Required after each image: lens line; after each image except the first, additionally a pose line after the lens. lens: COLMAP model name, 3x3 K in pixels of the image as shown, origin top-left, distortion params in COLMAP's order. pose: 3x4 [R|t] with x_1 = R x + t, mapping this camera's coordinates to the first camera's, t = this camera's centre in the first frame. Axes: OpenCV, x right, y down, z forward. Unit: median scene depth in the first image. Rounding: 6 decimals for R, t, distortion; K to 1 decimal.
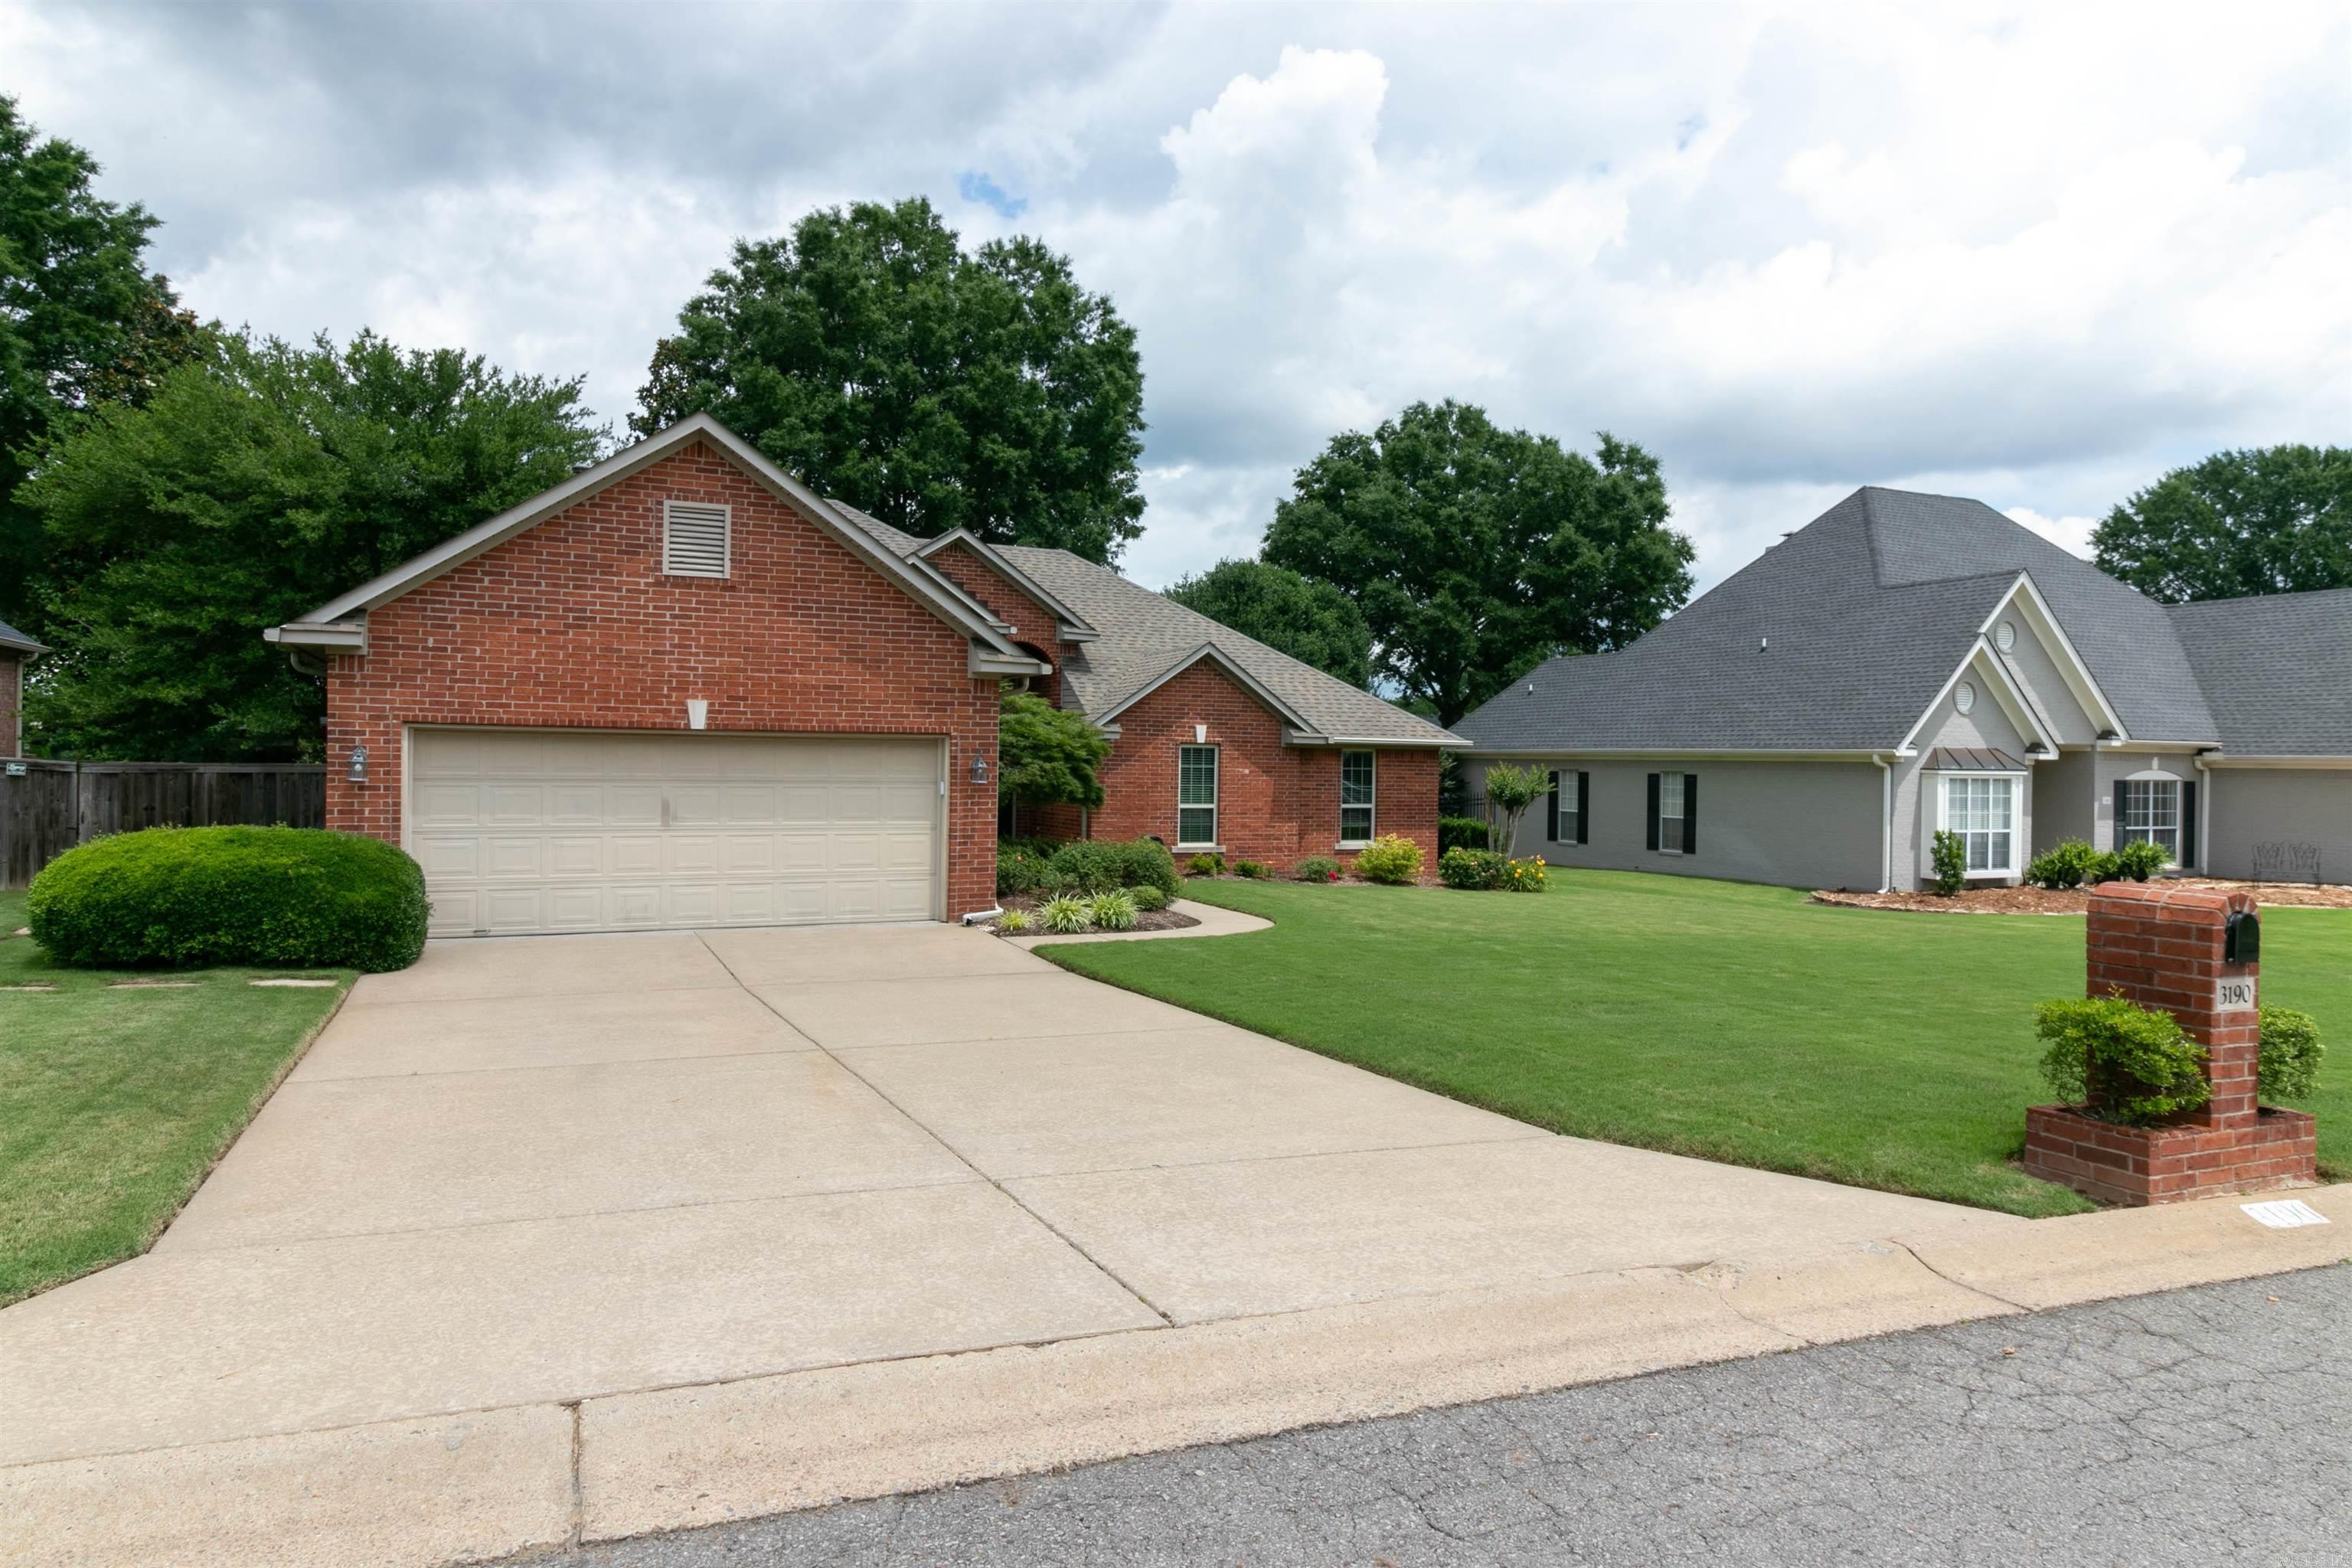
lens RADIAL K [[1409.4, 0, 1175.8], [0, 1409.4, 778.7], [0, 0, 1]] dist [-0.001363, 0.004947]
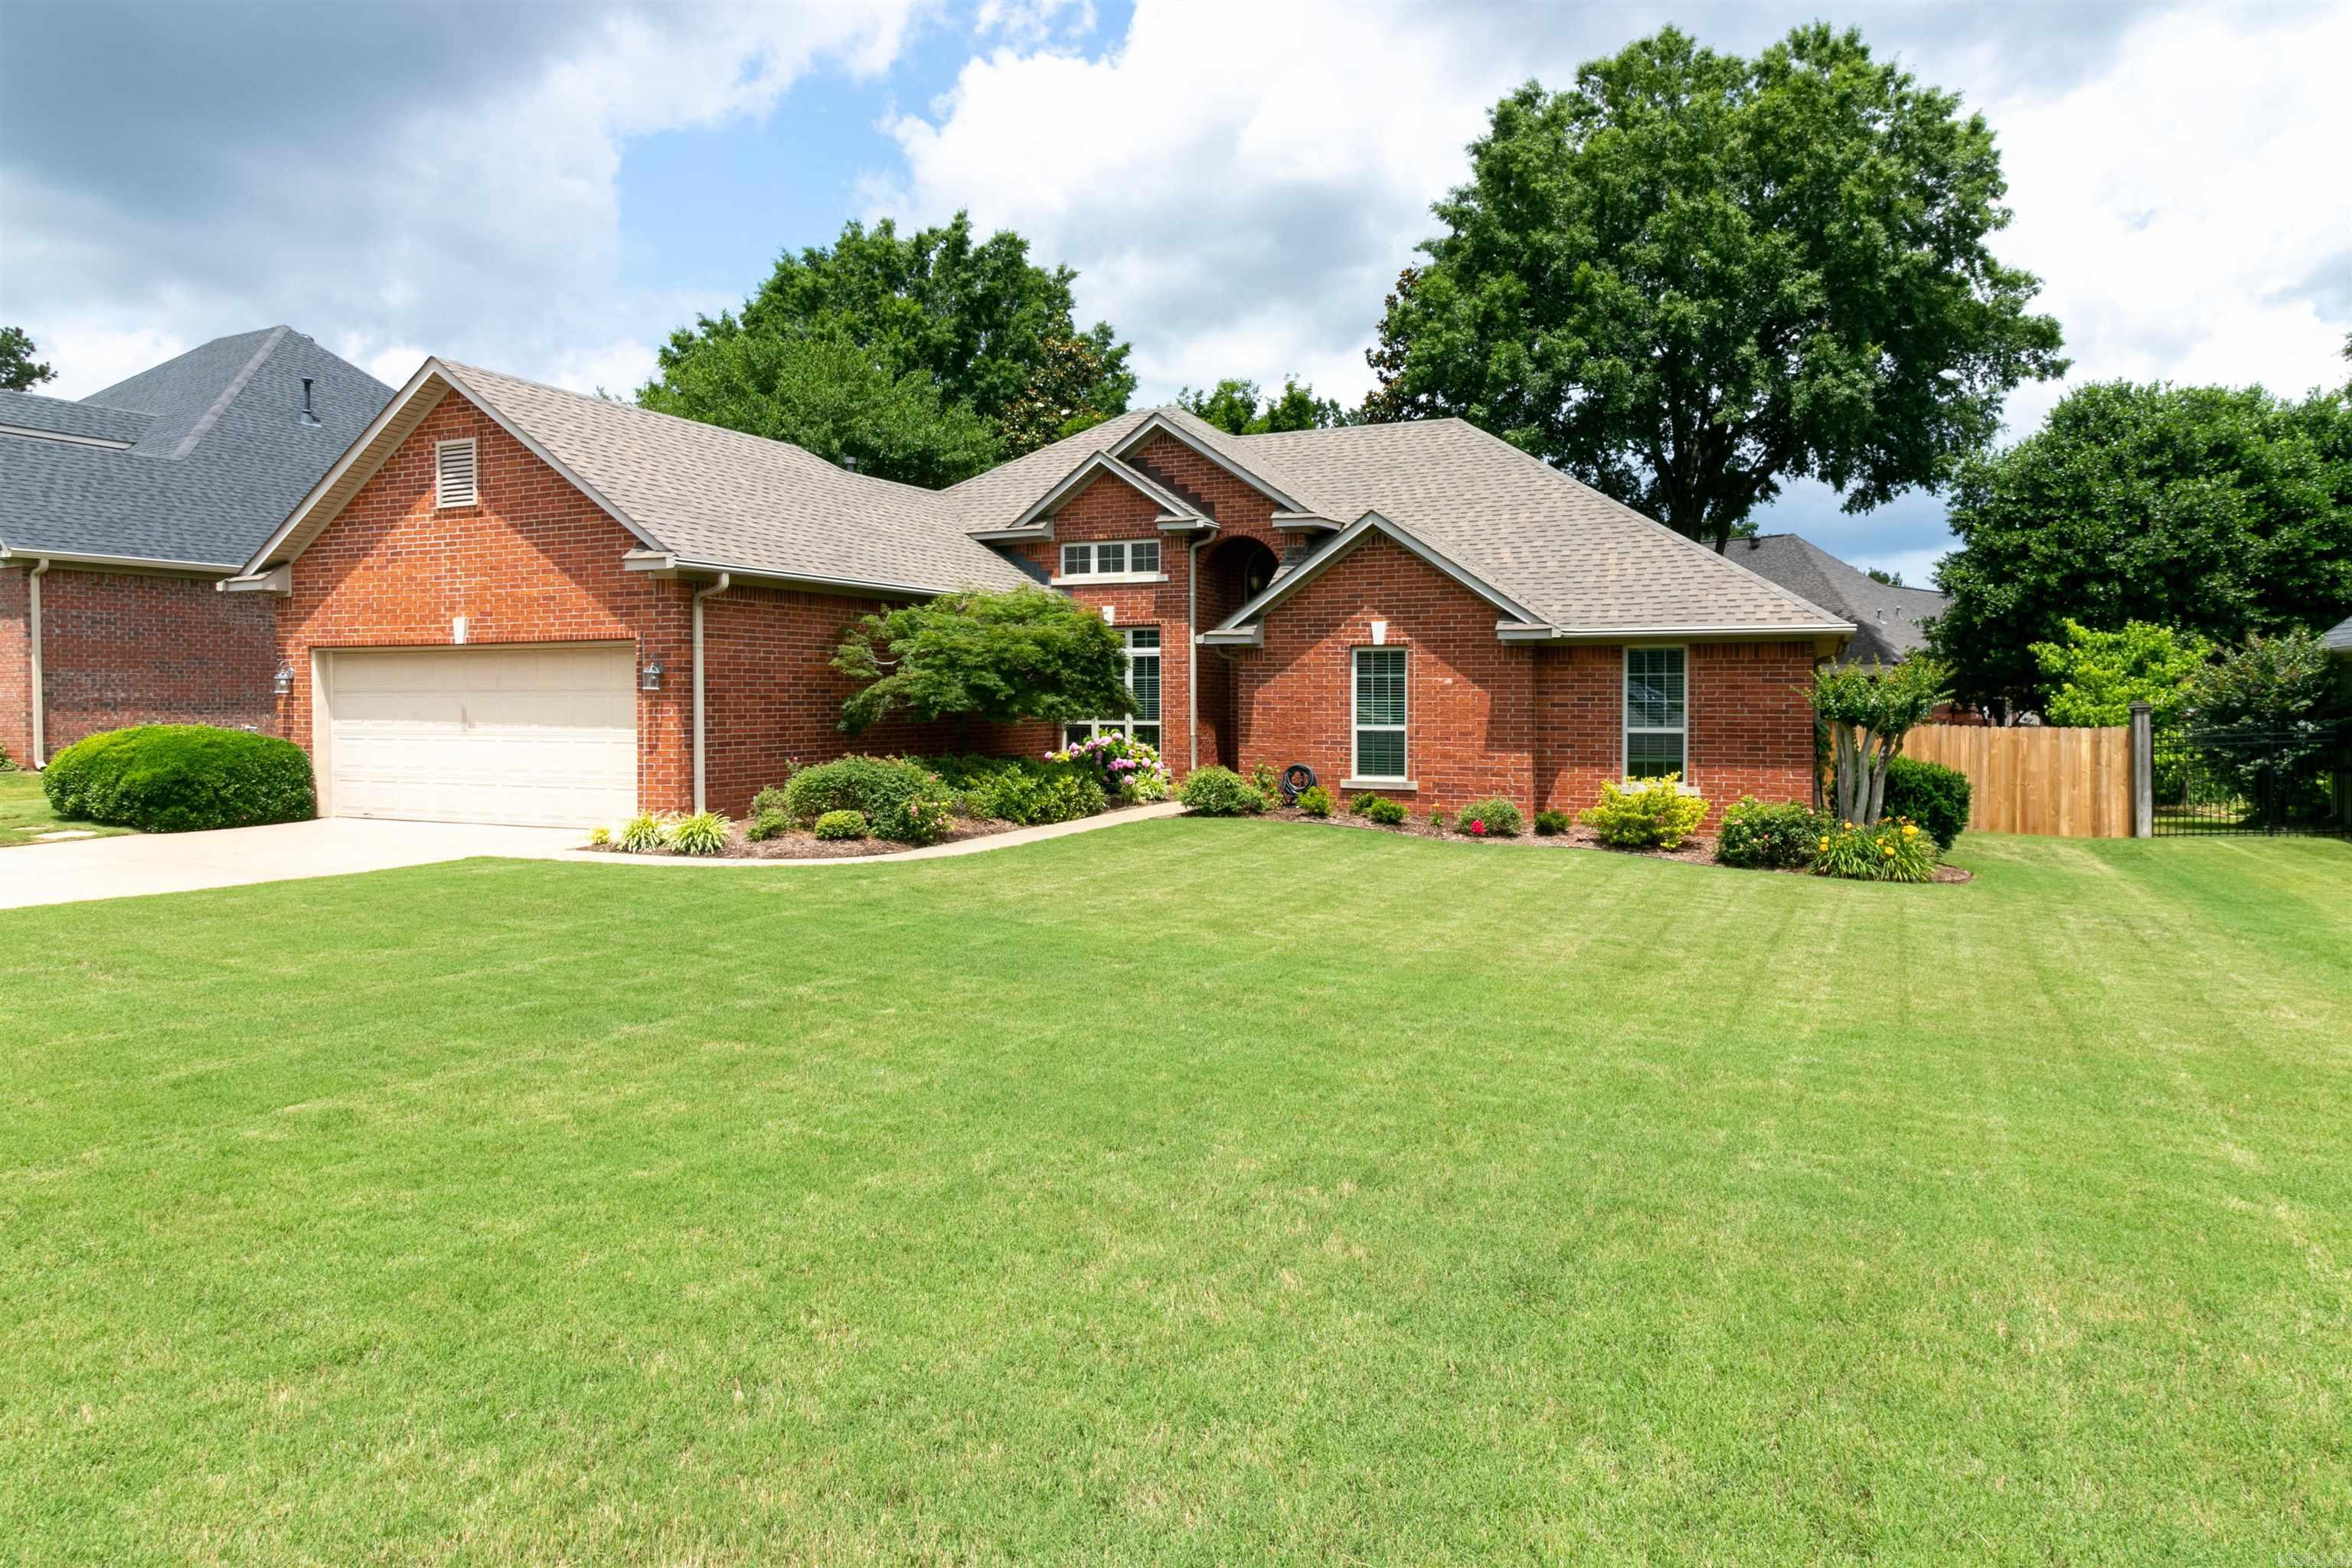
lens RADIAL K [[1409.4, 0, 1180.6], [0, 1409.4, 734.4], [0, 0, 1]] dist [-0.001363, 0.004947]
pose [[0.654309, 0.004455, -0.756214, 0.518201], [0.001846, 0.999970, 0.007488, 0.016956], [0.756225, -0.006295, 0.654282, 0.418194]]
